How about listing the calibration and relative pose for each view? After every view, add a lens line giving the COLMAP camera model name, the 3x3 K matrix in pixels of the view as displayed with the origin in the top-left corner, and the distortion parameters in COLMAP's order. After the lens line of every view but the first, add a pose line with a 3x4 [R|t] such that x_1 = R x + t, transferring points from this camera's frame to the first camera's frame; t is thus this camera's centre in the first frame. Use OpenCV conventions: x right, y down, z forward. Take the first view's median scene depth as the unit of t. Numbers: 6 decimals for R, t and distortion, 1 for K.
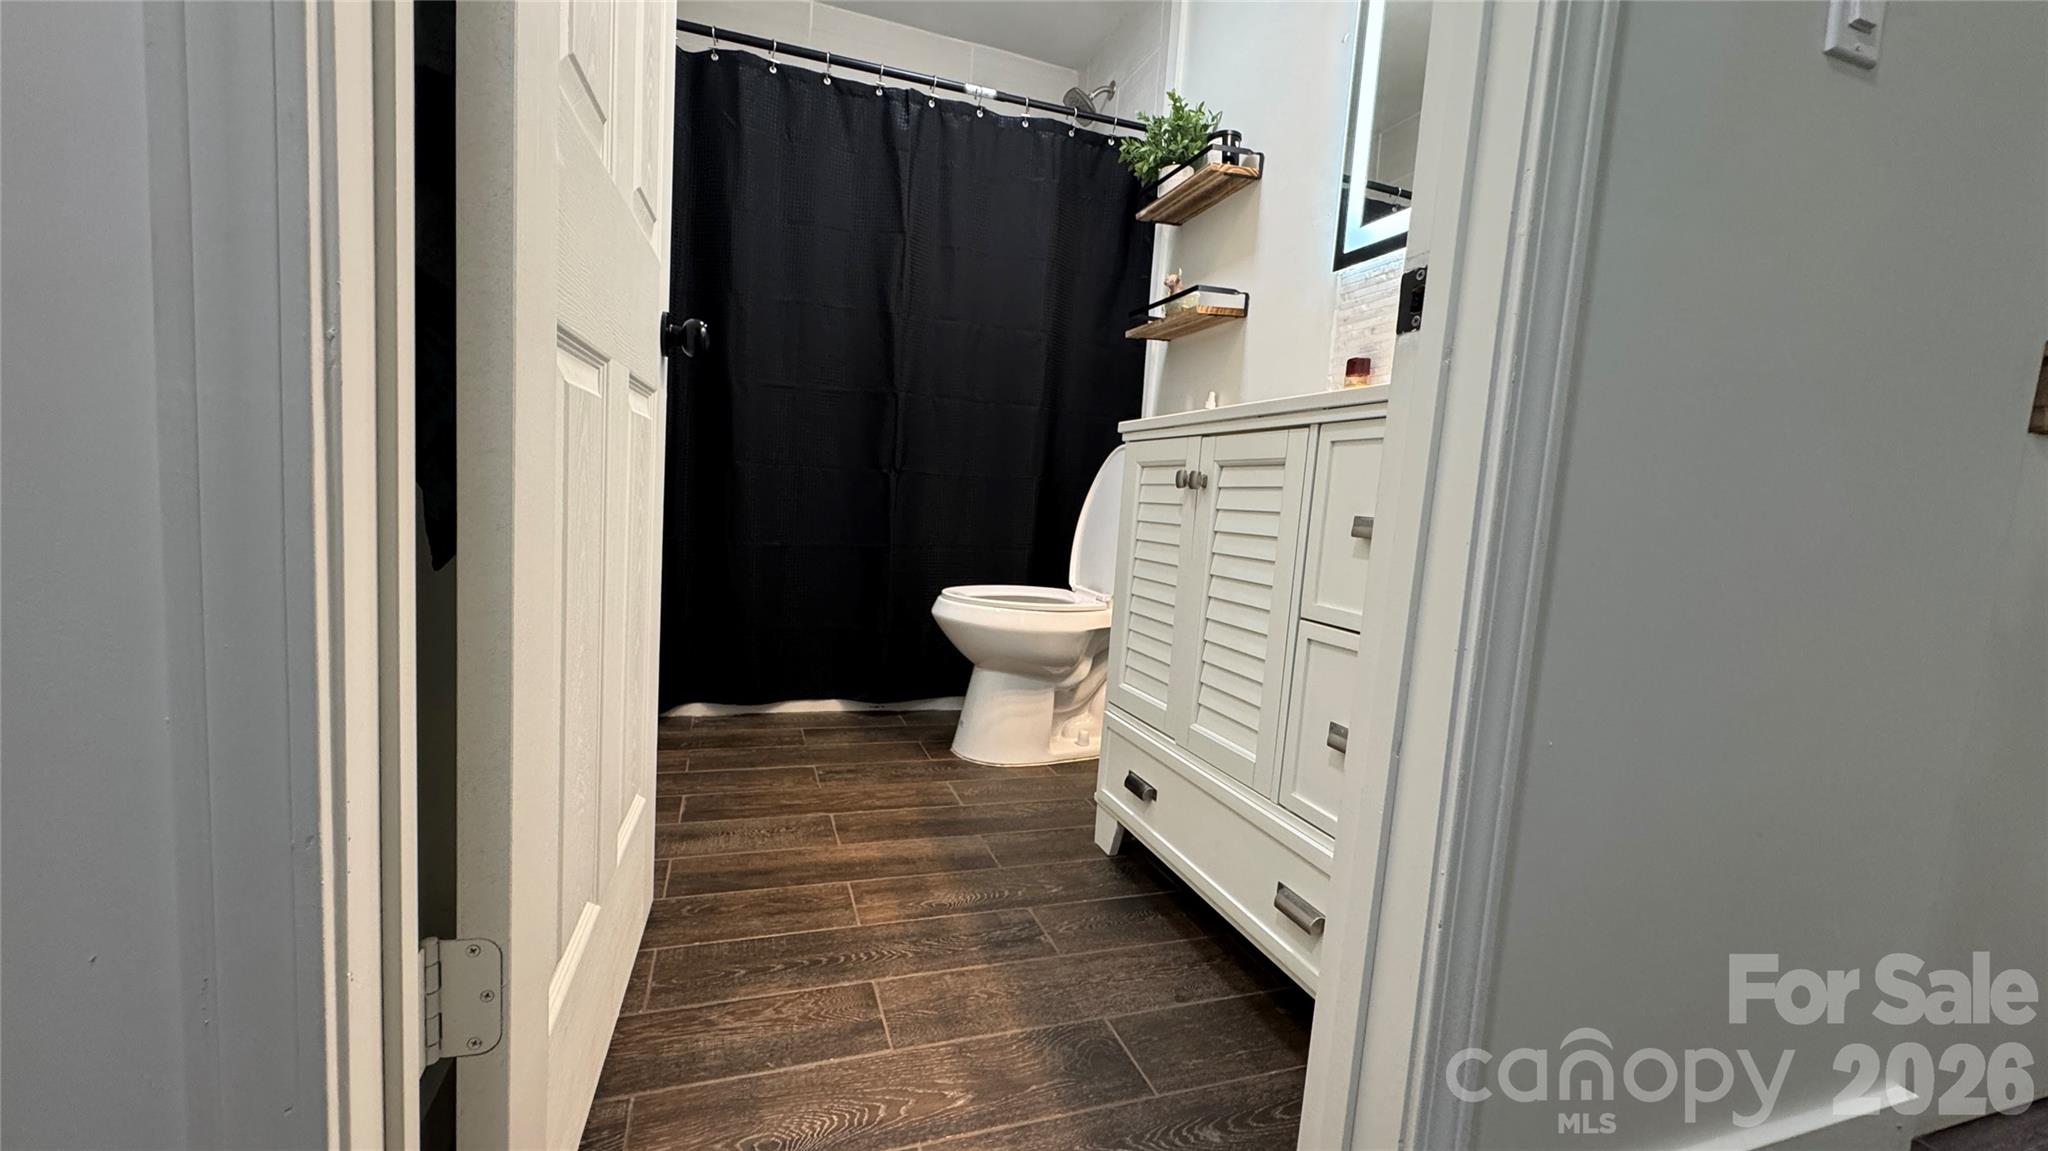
lens RADIAL K [[817.2, 0, 1019.0], [0, 817.2, 578.2], [0, 0, 1]] dist [0.001676, 0.000084]
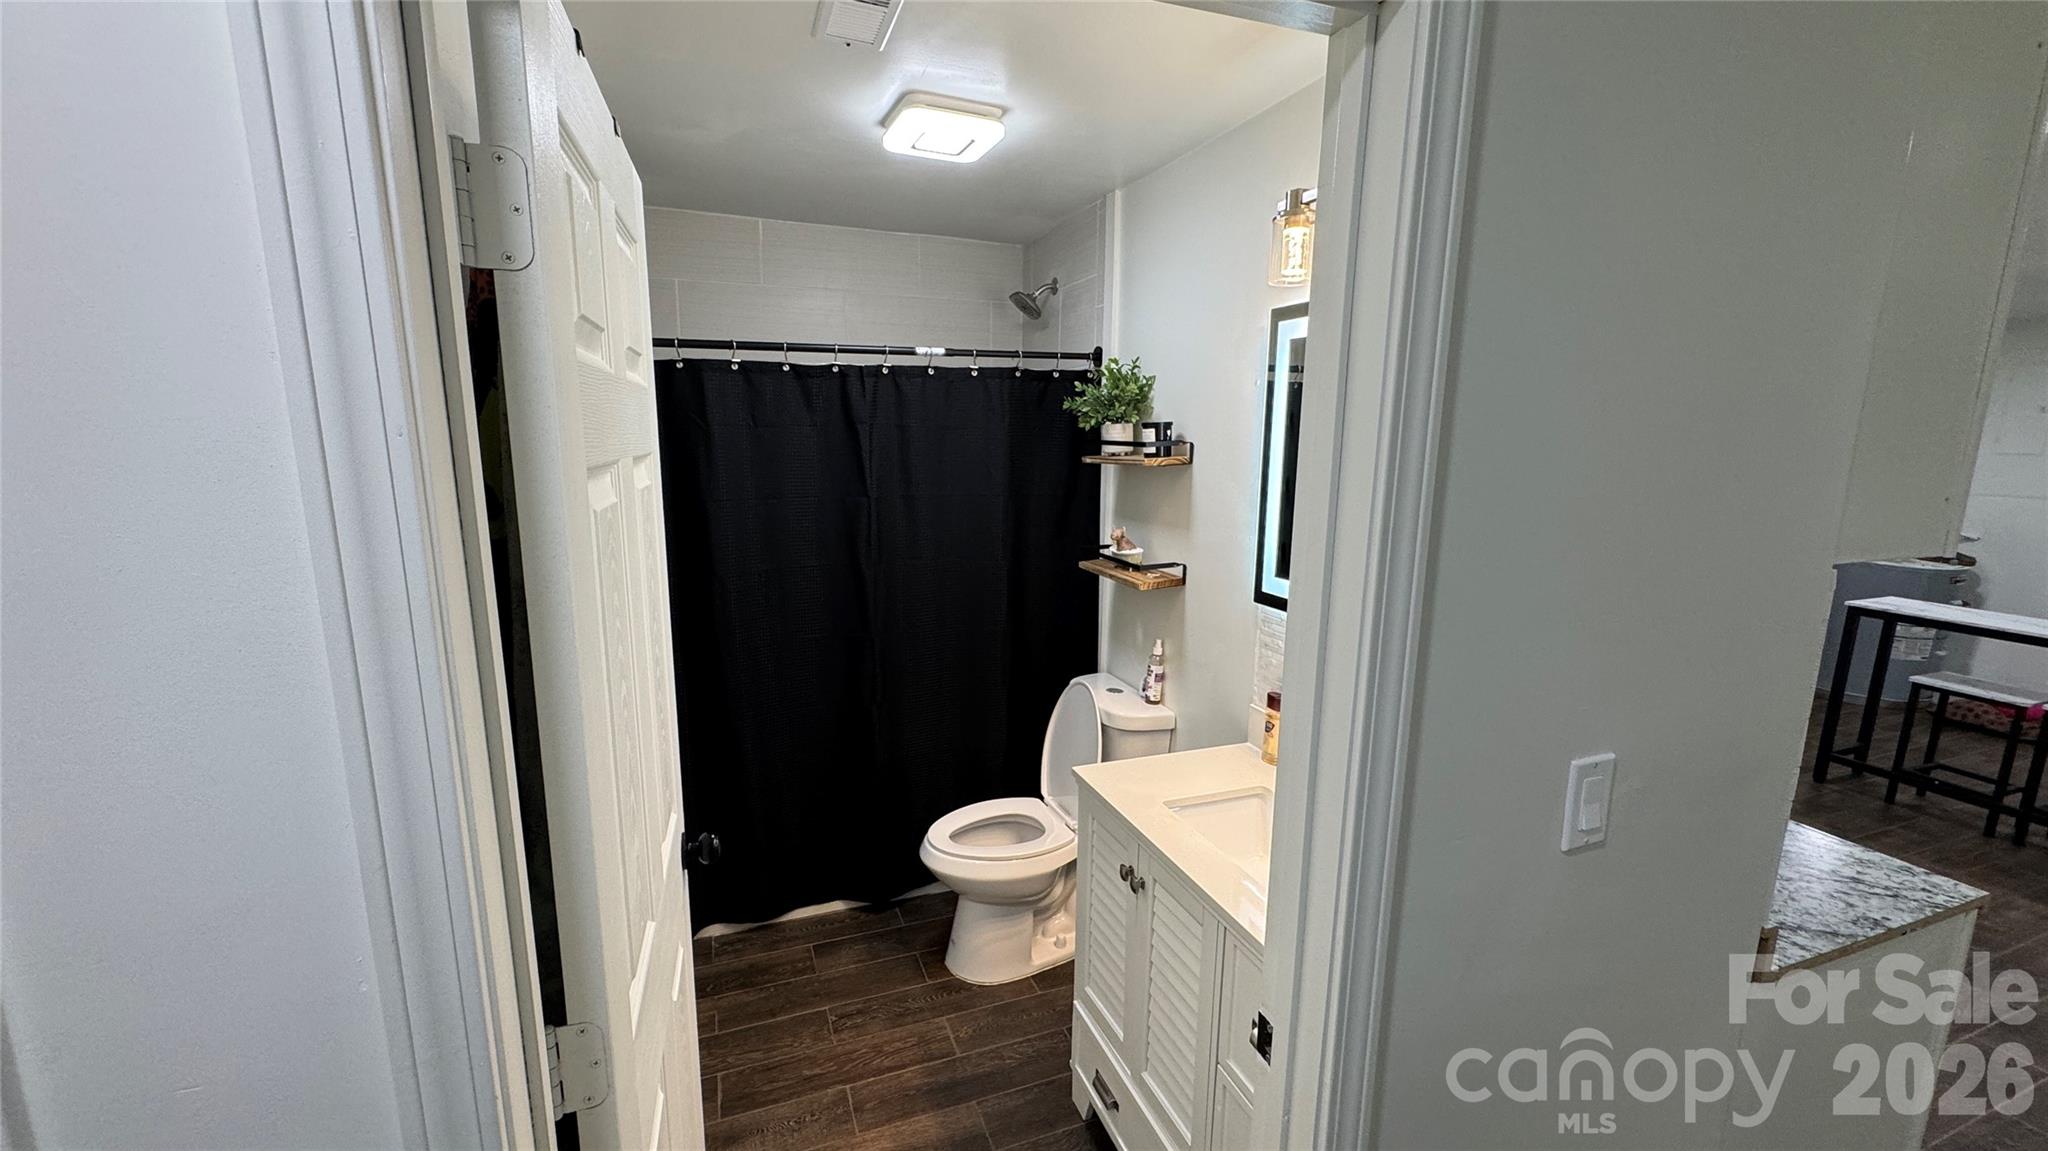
lens RADIAL K [[814.8, 0, 1020.1], [0, 814.8, 580.4], [0, 0, 1]] dist [-0.001706, 0.000079]
pose [[0.997767, -0.063350, 0.021141, 0.031022], [0.061474, 0.994901, 0.079954, -0.411220], [-0.026098, -0.078476, 0.996574, -0.091097]]
